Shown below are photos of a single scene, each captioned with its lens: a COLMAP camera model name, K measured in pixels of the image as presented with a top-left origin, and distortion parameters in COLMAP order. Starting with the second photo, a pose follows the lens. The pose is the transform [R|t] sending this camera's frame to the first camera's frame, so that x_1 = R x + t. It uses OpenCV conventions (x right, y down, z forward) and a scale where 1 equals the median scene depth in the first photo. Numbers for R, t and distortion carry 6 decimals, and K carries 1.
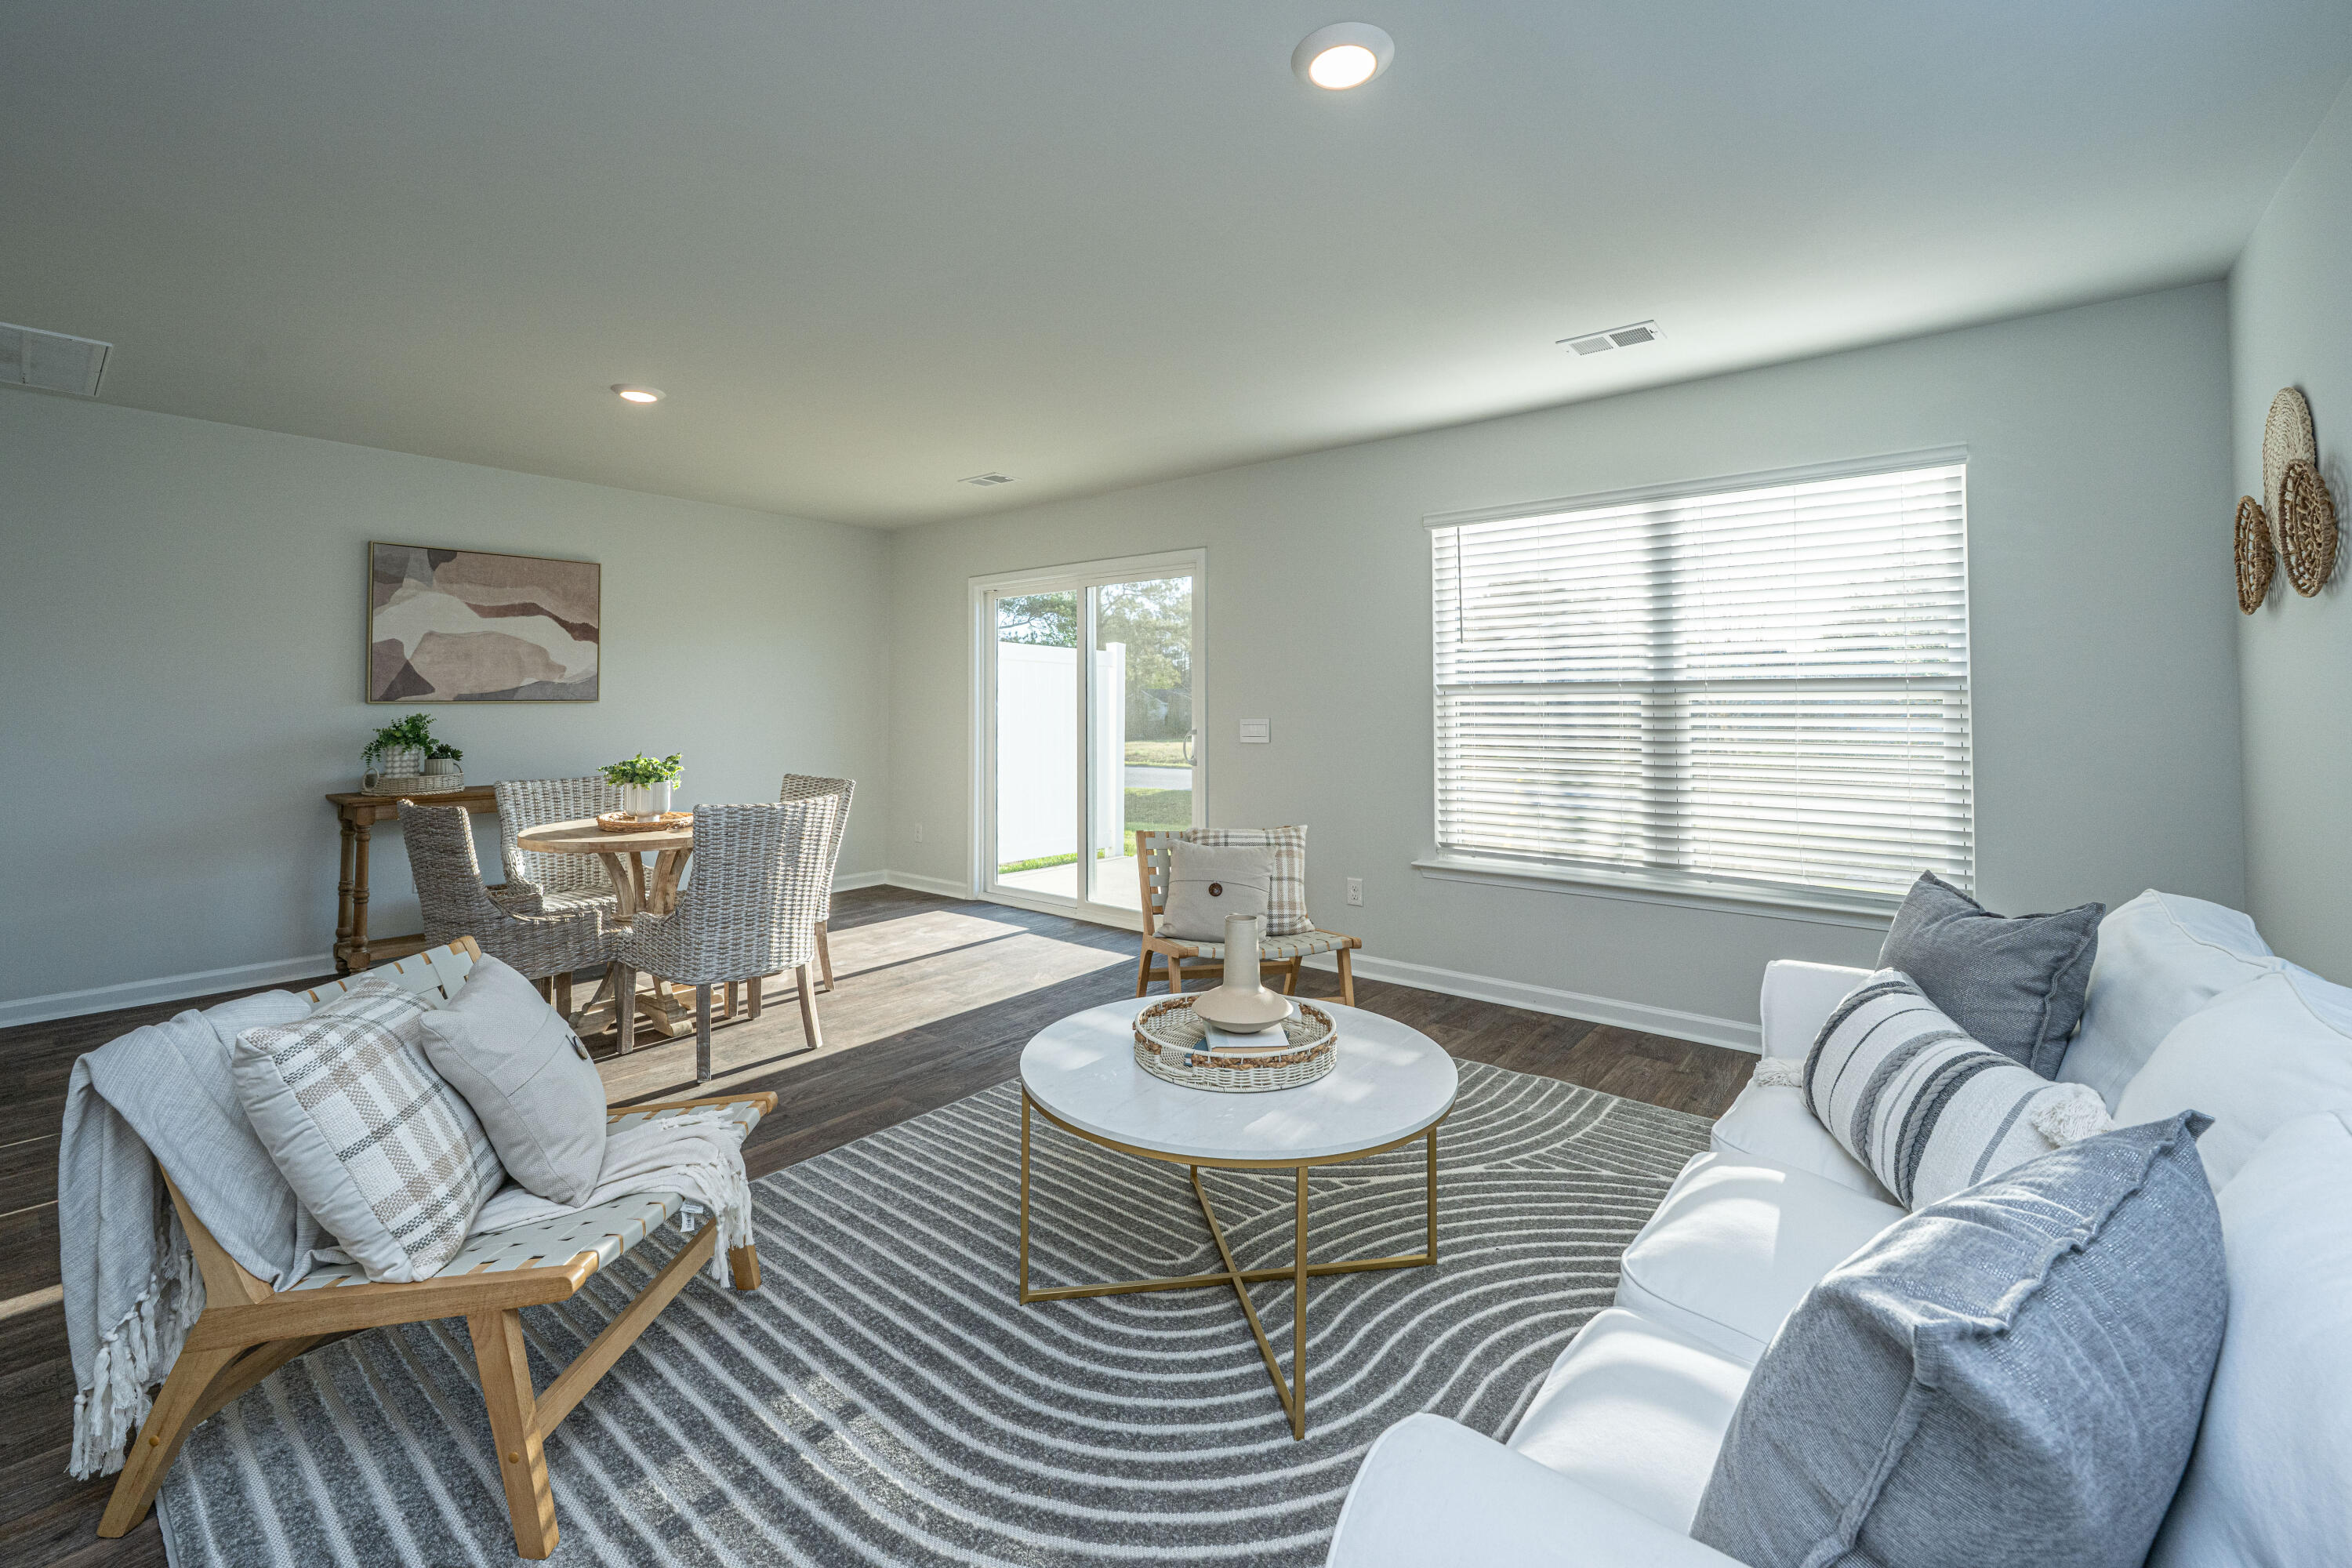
lens RADIAL K [[940.5, 0, 1316.4], [0, 940.5, 676.8], [0, 0, 1]] dist [-0.001622, 0.000194]
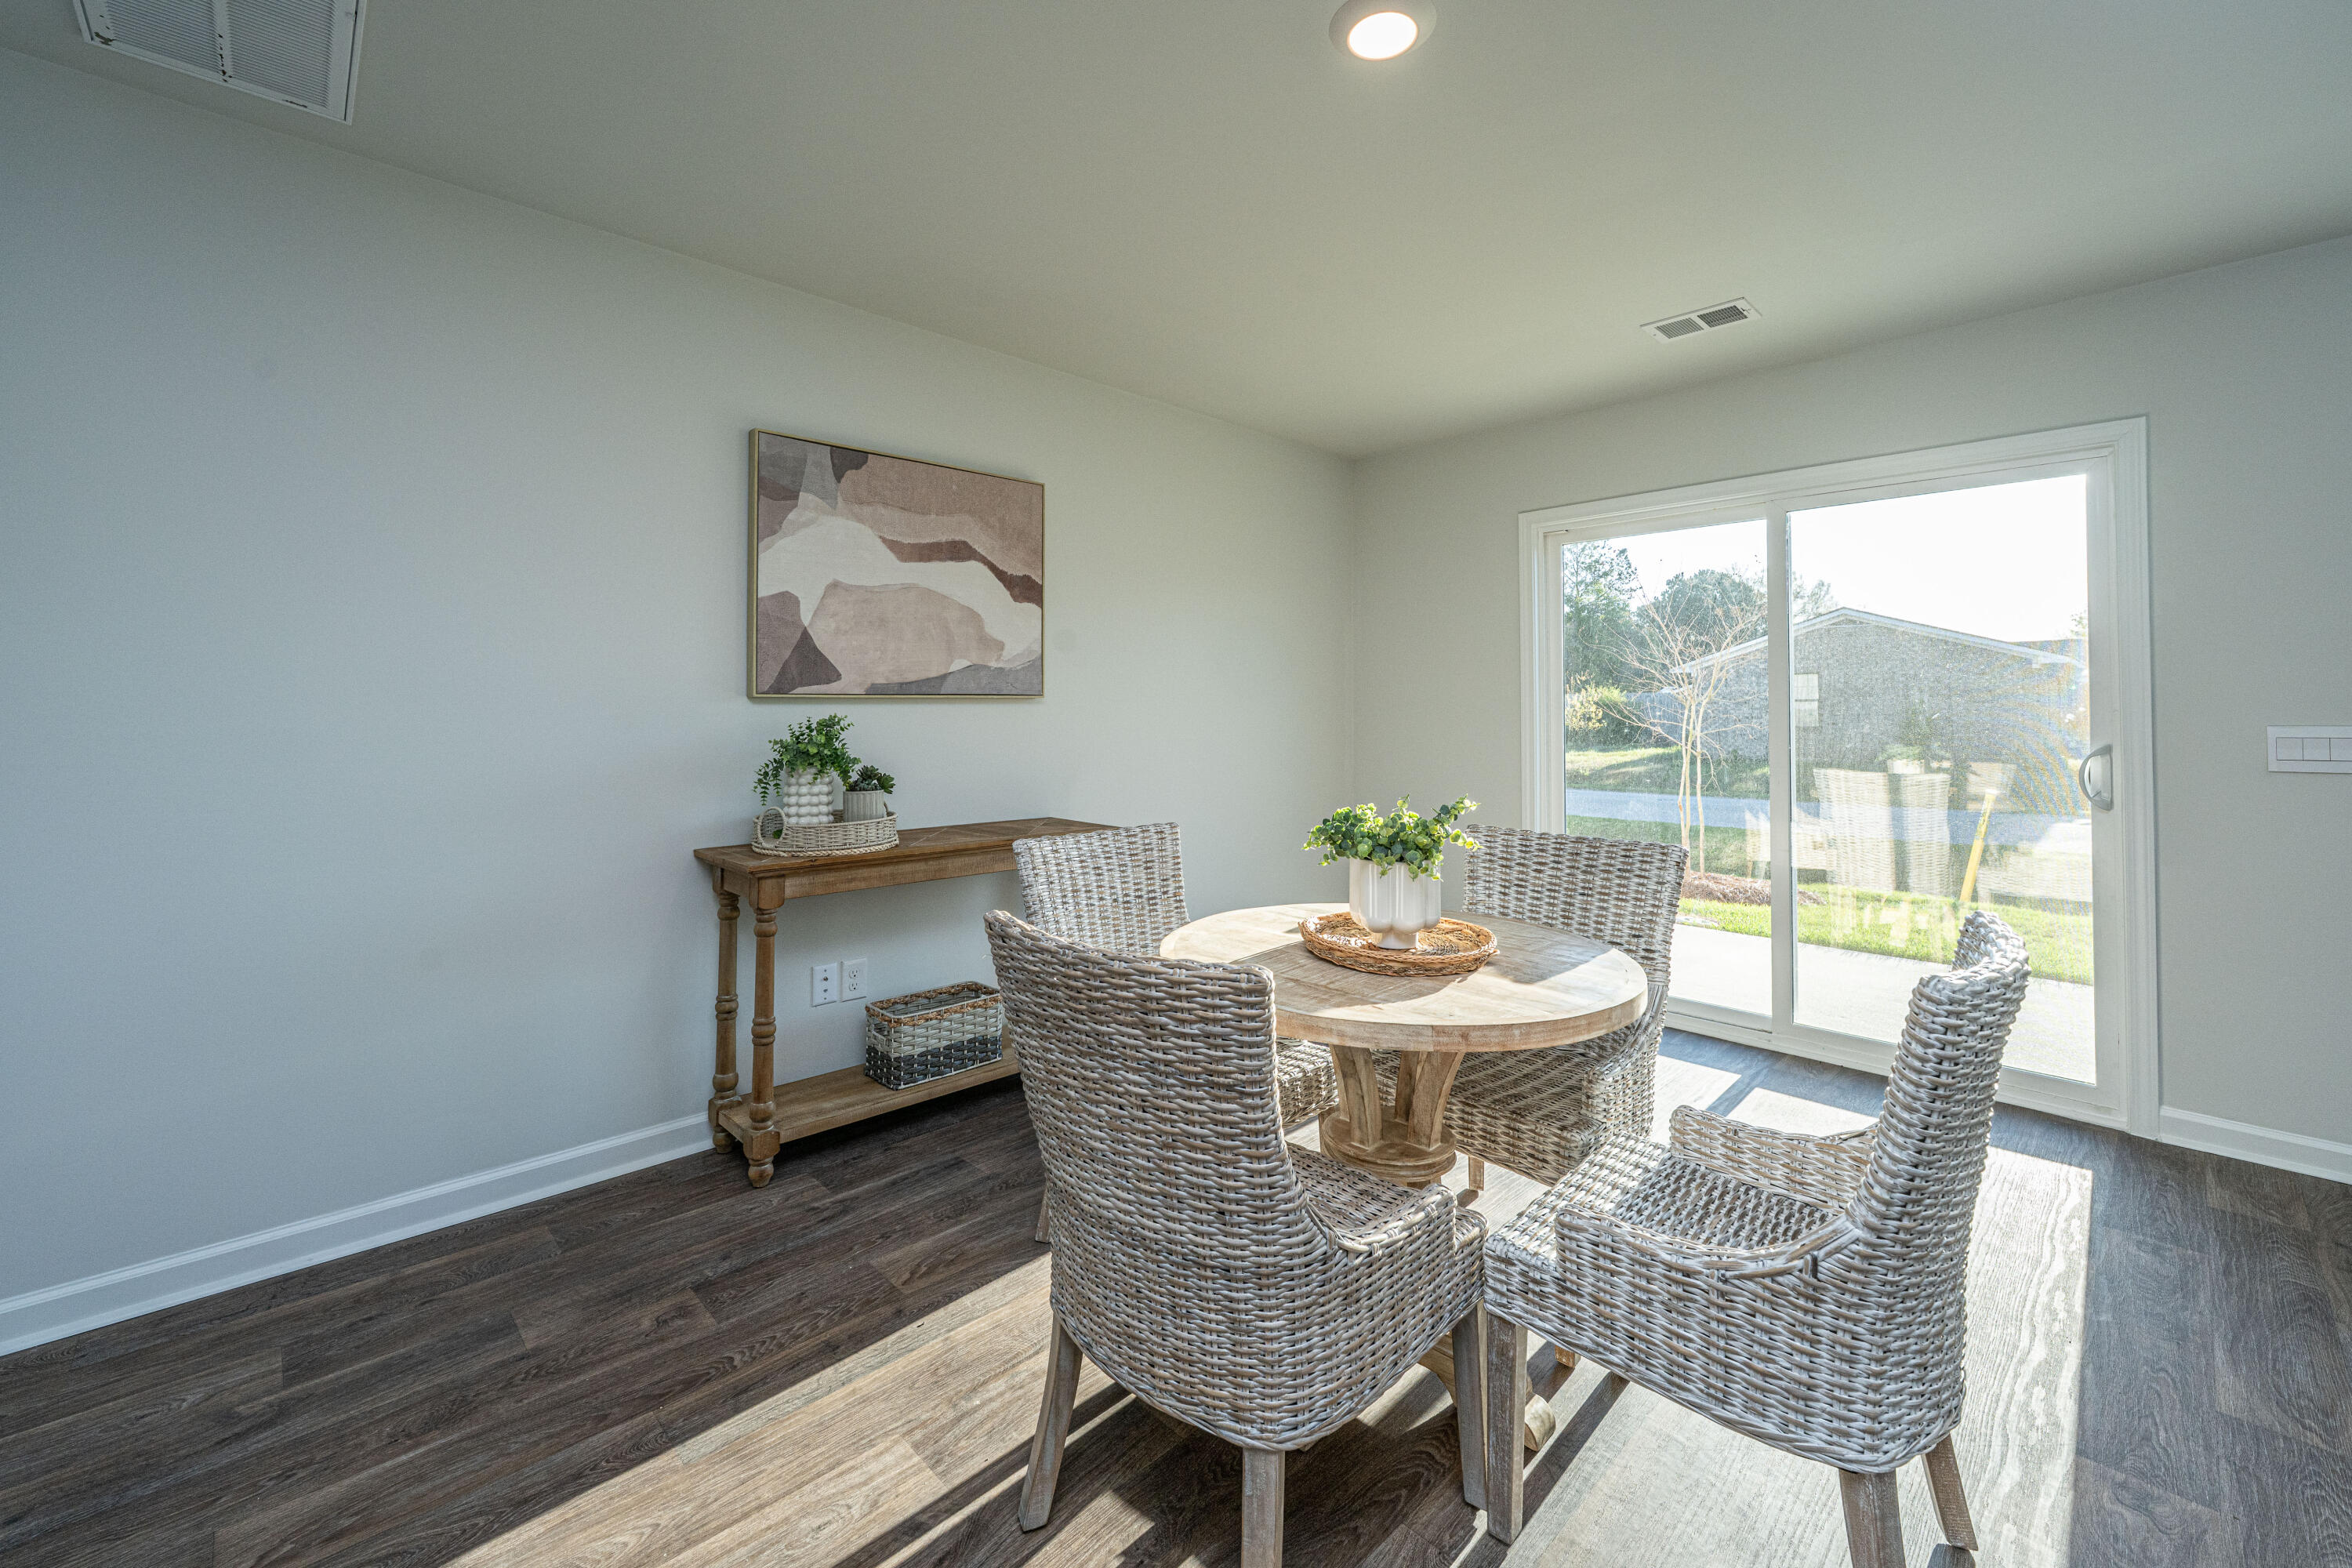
lens RADIAL K [[932.6, 0, 1344.3], [0, 932.6, 694.8], [0, 0, 1]] dist [-0.002059, -0.000218]
pose [[0.995171, -0.000848, -0.098148, -0.758518], [0.002001, 0.999930, 0.011649, 0.026678], [0.098131, -0.011789, 0.995104, 0.585133]]
